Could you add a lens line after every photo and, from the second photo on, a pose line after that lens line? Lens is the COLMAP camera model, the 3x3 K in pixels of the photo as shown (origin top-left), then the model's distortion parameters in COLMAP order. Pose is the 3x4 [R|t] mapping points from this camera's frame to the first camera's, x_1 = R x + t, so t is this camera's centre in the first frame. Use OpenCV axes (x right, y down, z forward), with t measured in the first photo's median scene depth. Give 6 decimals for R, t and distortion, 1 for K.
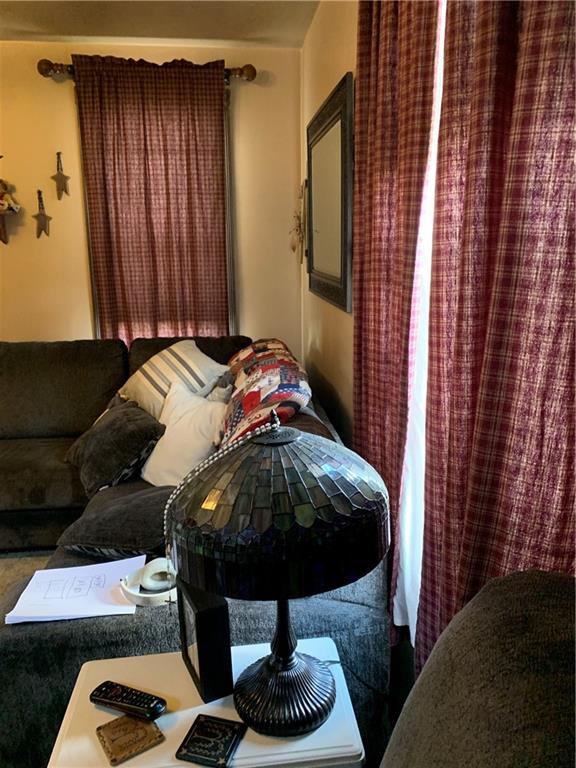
lens RADIAL K [[599.3, 0, 288.0], [0, 599.3, 384.0], [0, 0, 1]] dist [-0.004798, -0.000207]
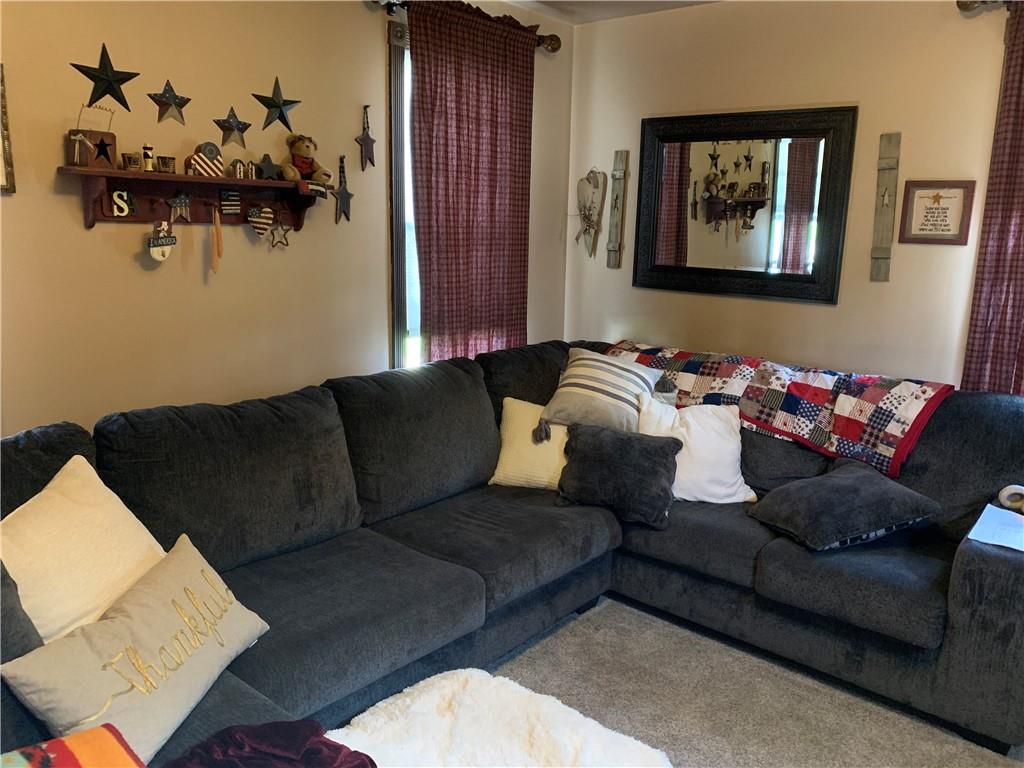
lens RADIAL K [[799.0, 0, 512.0], [0, 799.0, 384.0], [0, 0, 1]] dist [-0.004798, -0.000207]
pose [[0.739739, -0.113237, 0.663298, -0.921827], [0.143969, 0.989547, 0.008373, -0.039621], [-0.657312, 0.089300, 0.748309, 0.195917]]
